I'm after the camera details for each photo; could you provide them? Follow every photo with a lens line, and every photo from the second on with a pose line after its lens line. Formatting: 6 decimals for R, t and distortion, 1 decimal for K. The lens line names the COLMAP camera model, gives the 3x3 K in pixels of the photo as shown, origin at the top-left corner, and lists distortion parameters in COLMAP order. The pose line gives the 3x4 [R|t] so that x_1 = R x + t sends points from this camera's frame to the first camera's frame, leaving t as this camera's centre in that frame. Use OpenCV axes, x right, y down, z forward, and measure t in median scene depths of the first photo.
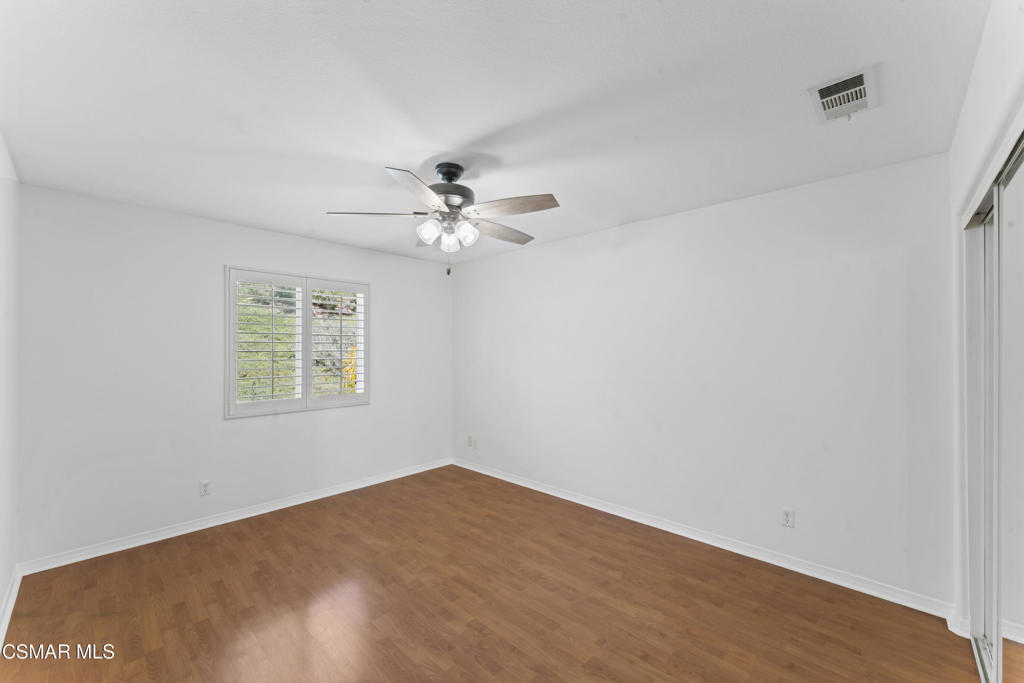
lens RADIAL K [[408.6, 0, 513.6], [0, 408.6, 344.6], [0, 0, 1]] dist [-0.004045, -0.000402]
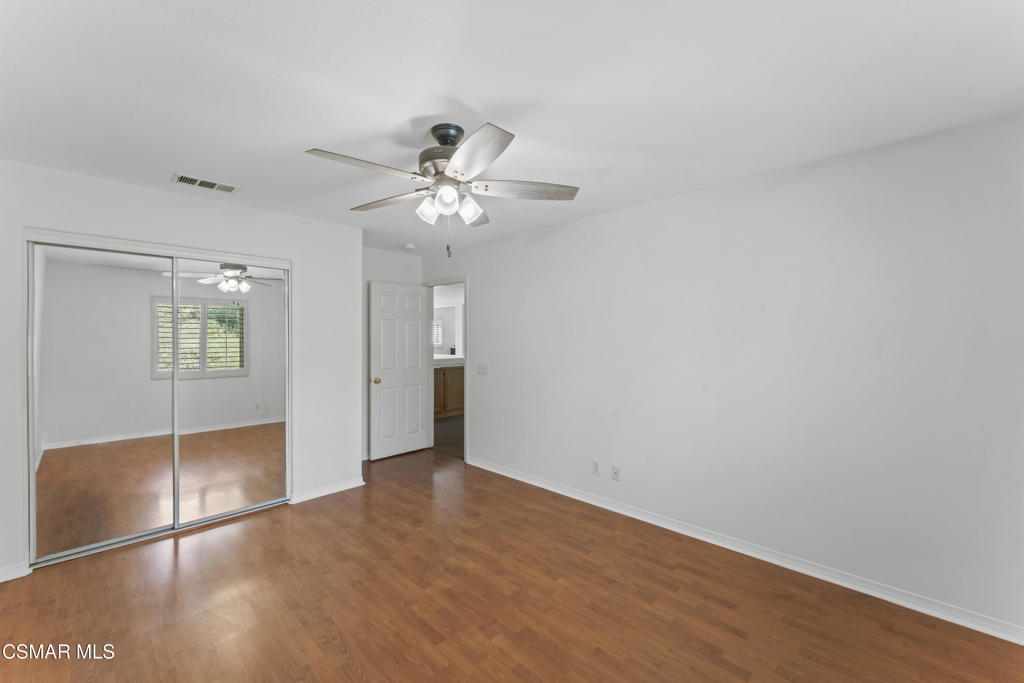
lens RADIAL K [[408.6, 0, 510.4], [0, 408.6, 340.1], [0, 0, 1]] dist [-0.004045, -0.000402]
pose [[-0.999958, 0.000878, 0.009071, -0.304621], [0.000831, 0.999986, -0.005147, 0.020396], [-0.009076, -0.005139, -0.999946, 1.904258]]
